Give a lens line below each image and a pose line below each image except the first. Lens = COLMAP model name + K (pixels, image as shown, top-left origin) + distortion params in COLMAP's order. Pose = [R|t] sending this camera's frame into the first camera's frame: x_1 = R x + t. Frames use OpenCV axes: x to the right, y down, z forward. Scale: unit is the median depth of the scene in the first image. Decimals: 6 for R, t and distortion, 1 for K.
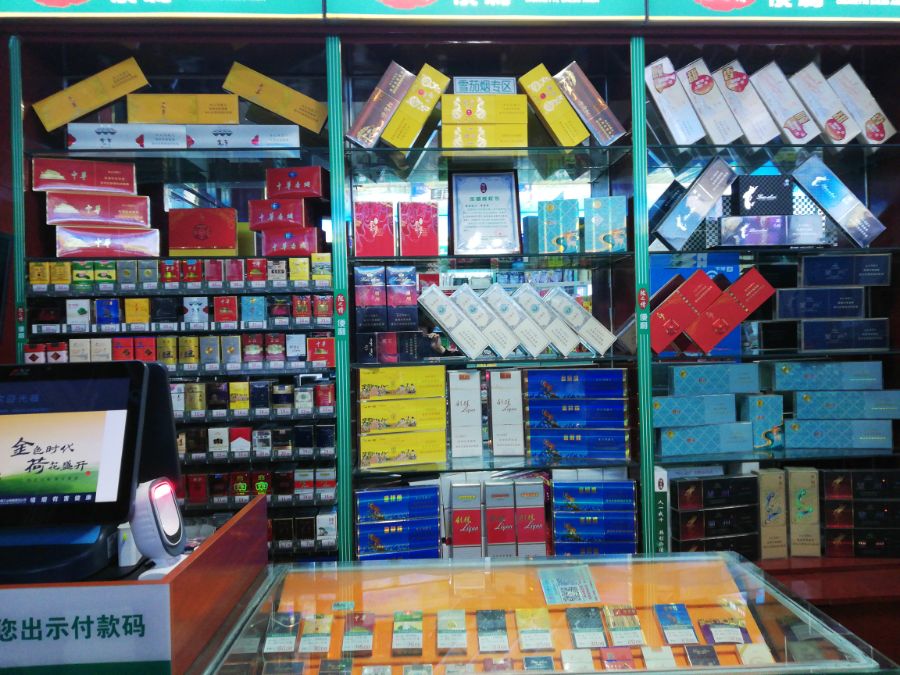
lens RADIAL K [[680.1, 0, 450.0], [0, 680.1, 337.5], [0, 0, 1]] dist [0.052277, -0.081181]
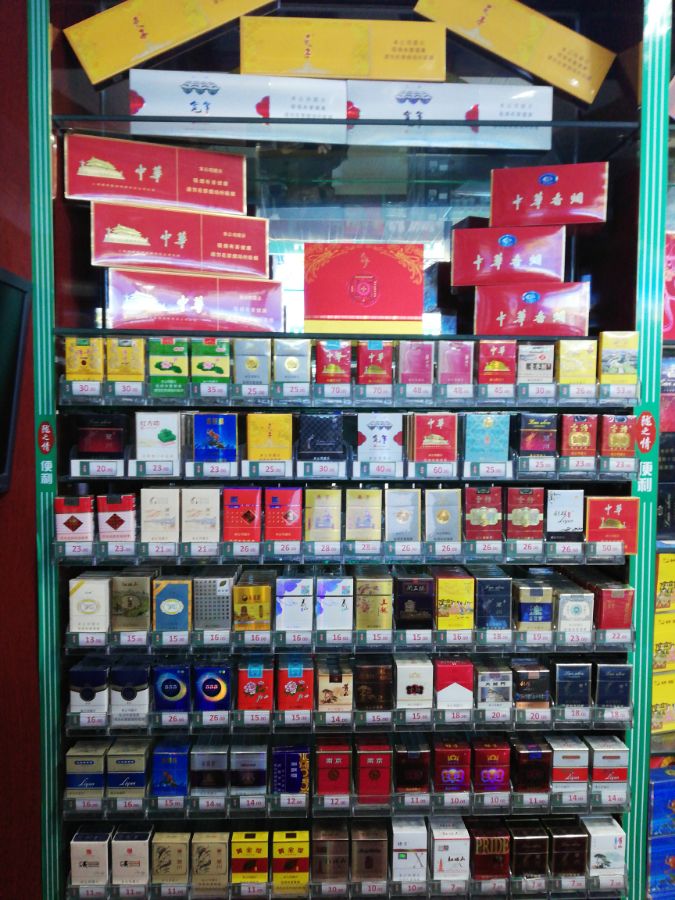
lens RADIAL K [[680.1, 0, 337.5], [0, 680.1, 450.0], [0, 0, 1]] dist [0.052277, -0.081181]
pose [[0.999291, 0.028400, -0.024727, -0.387191], [-0.027169, 0.998440, 0.048783, -0.055098], [0.026074, -0.048077, 0.998503, 0.480840]]
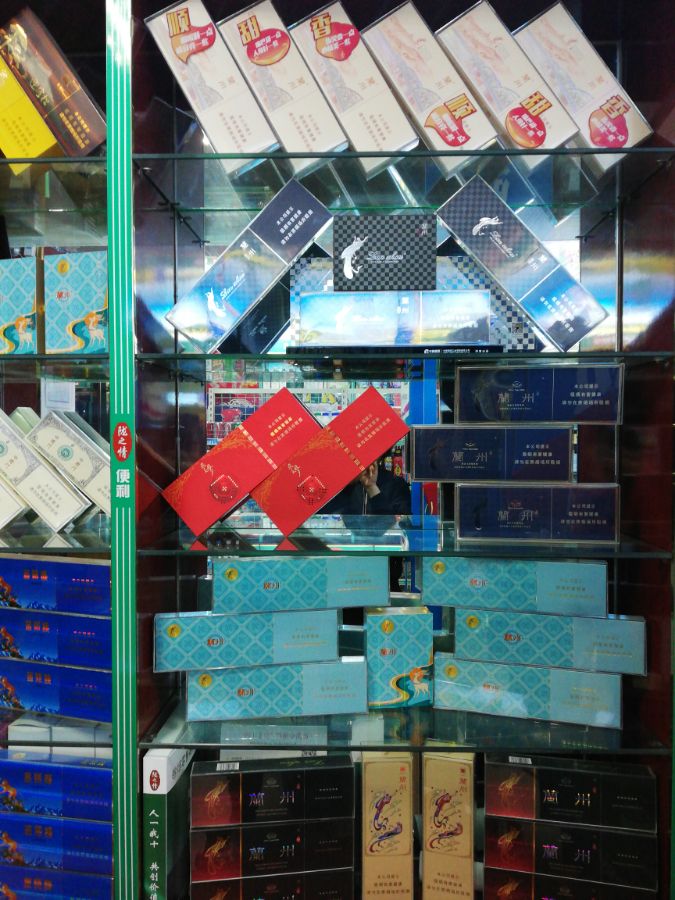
lens RADIAL K [[680.1, 0, 337.5], [0, 680.1, 450.0], [0, 0, 1]] dist [0.052277, -0.081181]
pose [[0.994533, 0.026445, -0.101019, 0.491370], [-0.024110, 0.999415, 0.024267, -0.065649], [0.101601, -0.021699, 0.994589, 0.464741]]
